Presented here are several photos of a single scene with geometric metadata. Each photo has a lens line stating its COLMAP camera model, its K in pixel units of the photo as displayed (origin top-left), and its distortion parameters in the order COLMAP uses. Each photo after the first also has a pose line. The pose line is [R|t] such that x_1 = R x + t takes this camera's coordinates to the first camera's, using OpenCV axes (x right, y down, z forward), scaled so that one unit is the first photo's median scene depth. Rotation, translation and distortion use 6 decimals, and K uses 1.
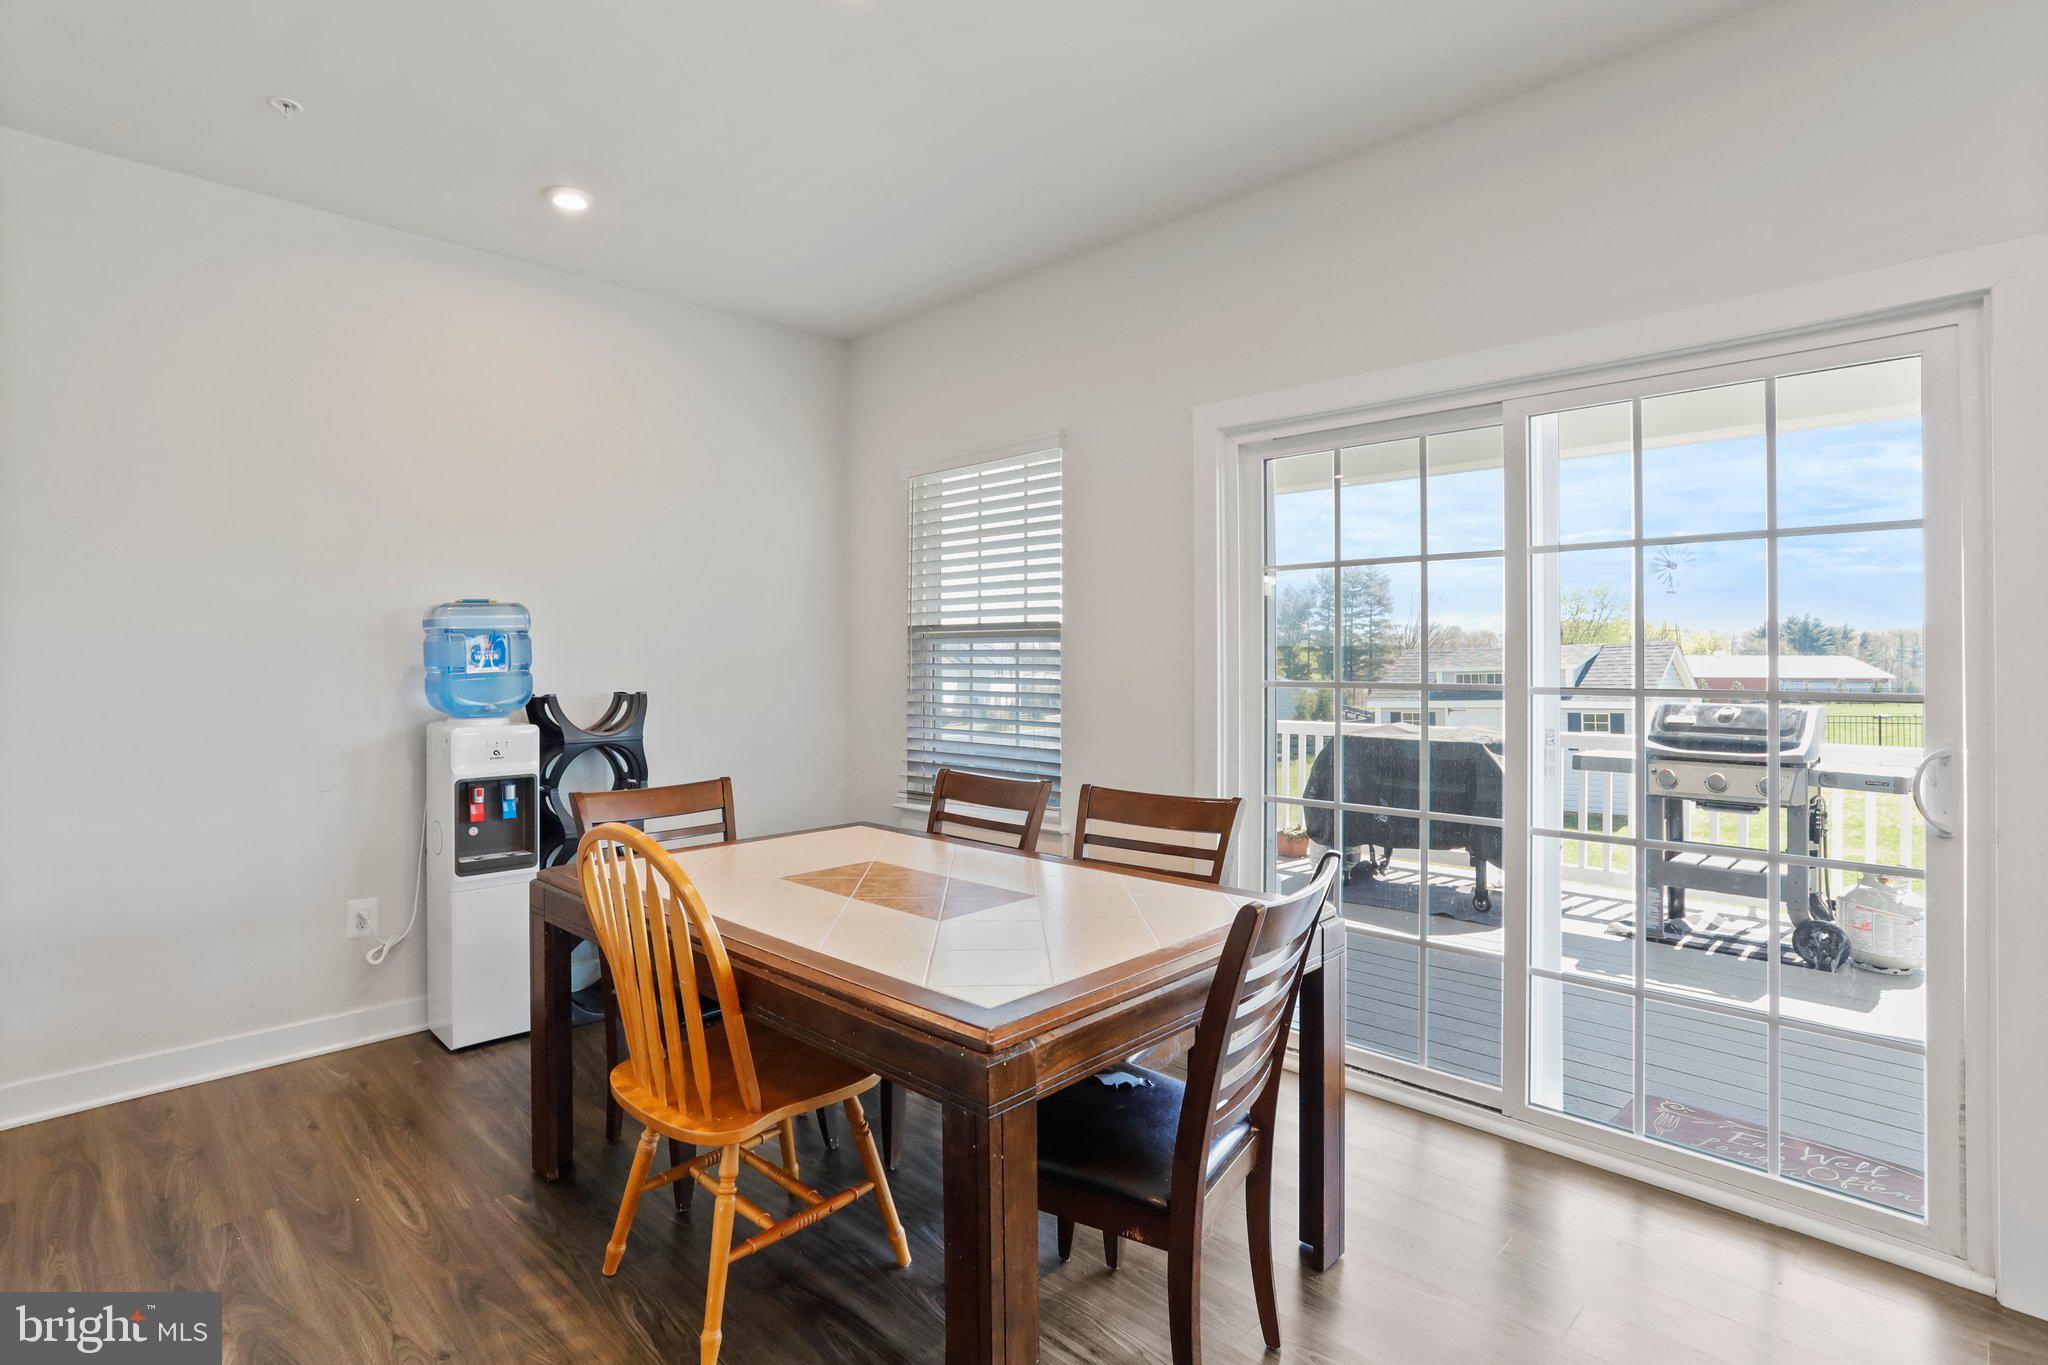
lens RADIAL K [[1021.5, 0, 1022.3], [0, 1021.5, 661.6], [0, 0, 1]] dist [-0.008859, 0.002888]
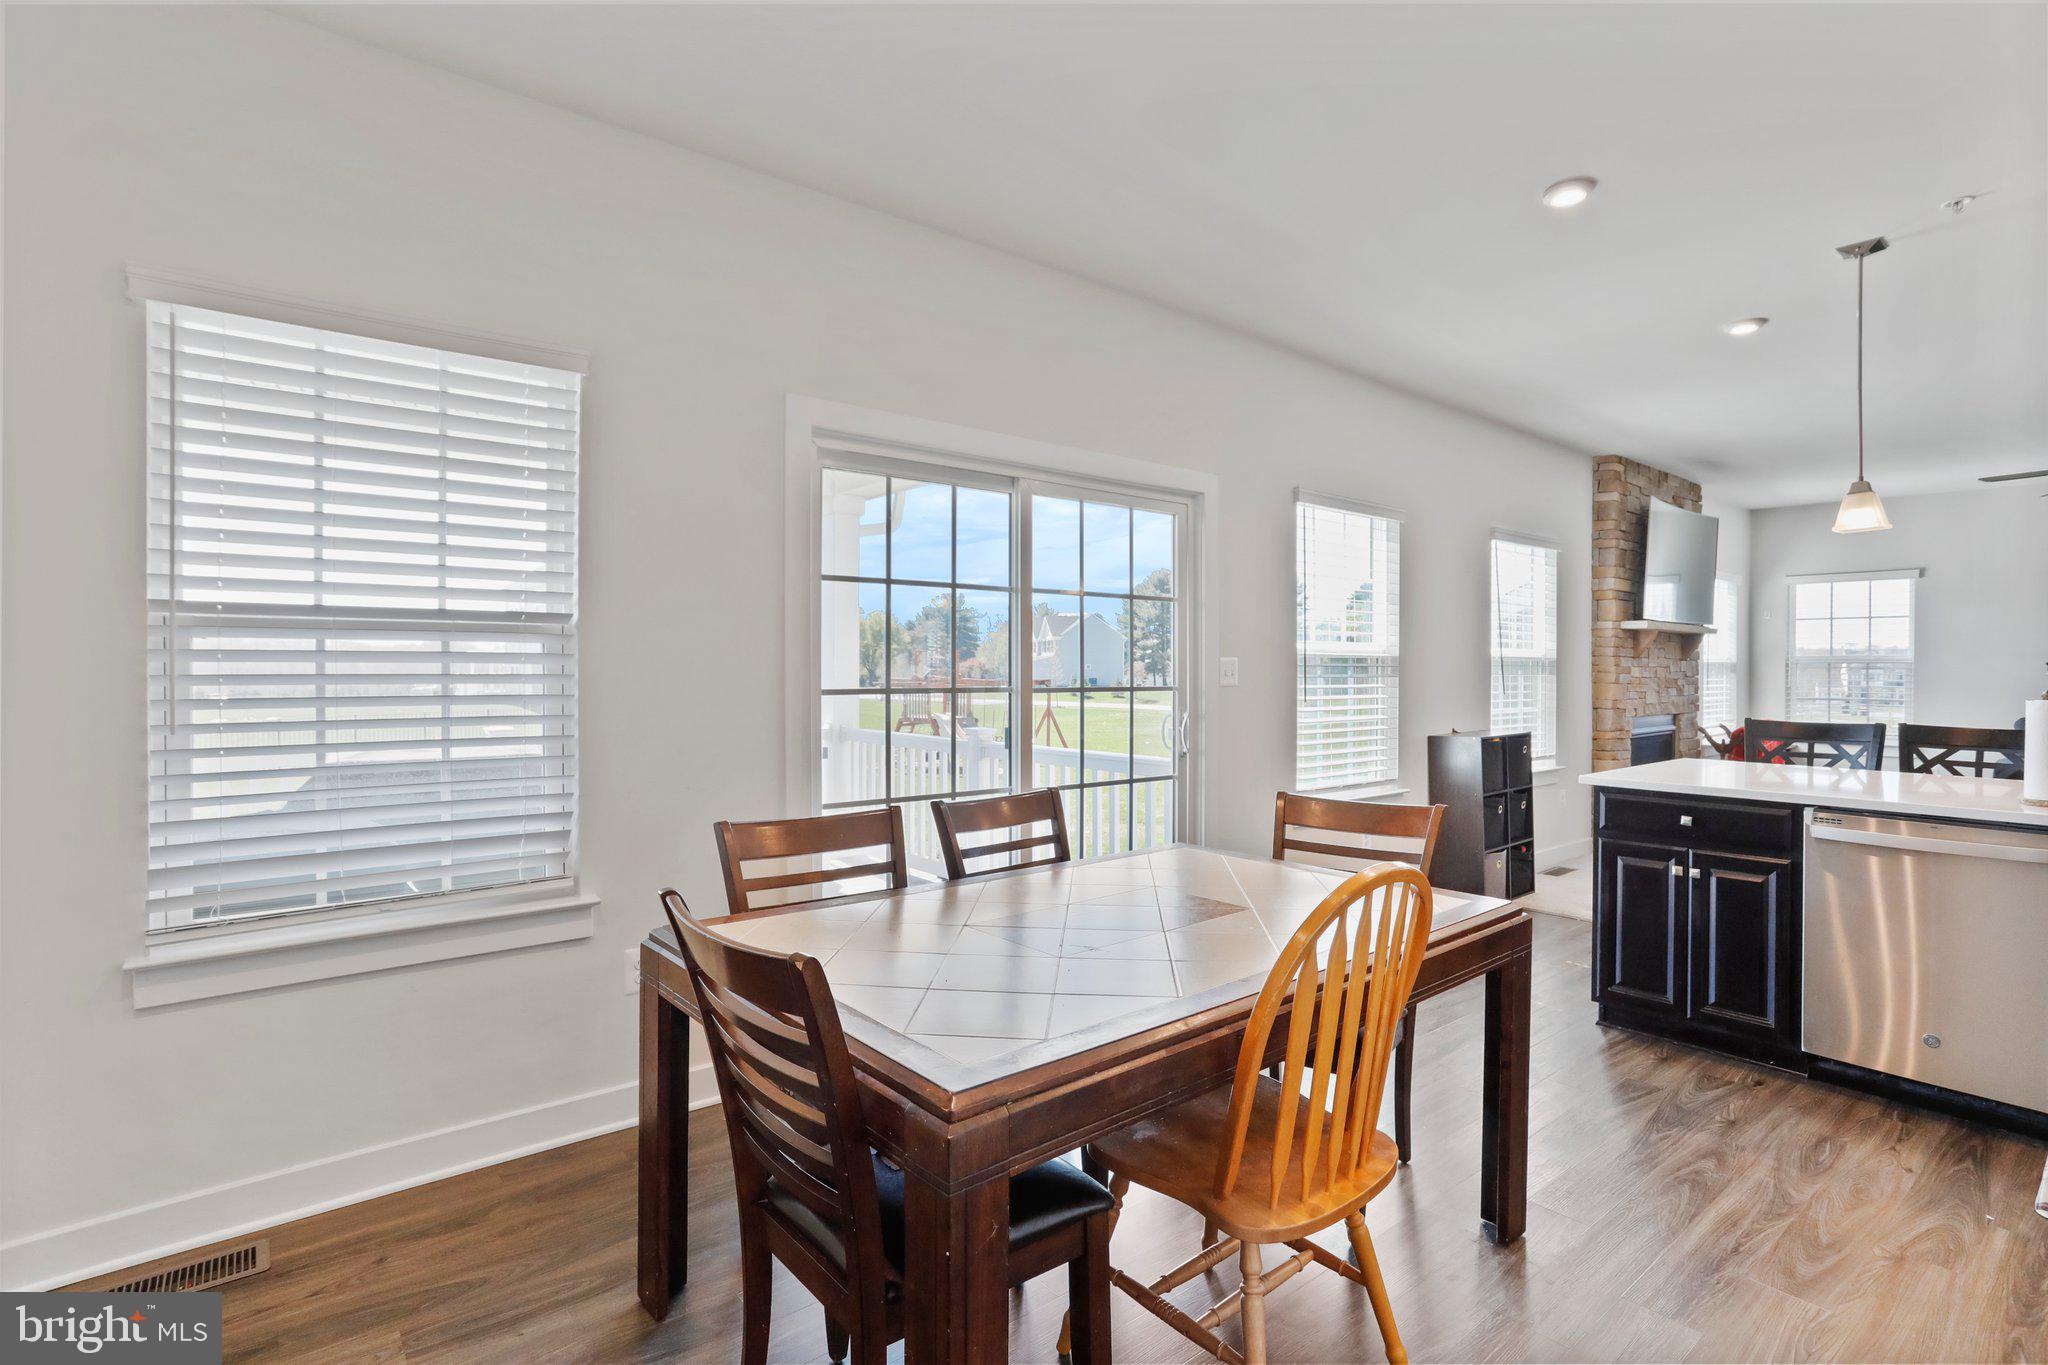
lens RADIAL K [[1021.5, 0, 1030.6], [0, 1021.5, 677.4], [0, 0, 1]] dist [-0.008859, 0.002888]
pose [[0.112229, -0.007845, 0.993651, -0.623601], [-0.000153, 0.999969, 0.007912, -0.000792], [-0.993682, -0.001040, 0.112224, 0.583857]]
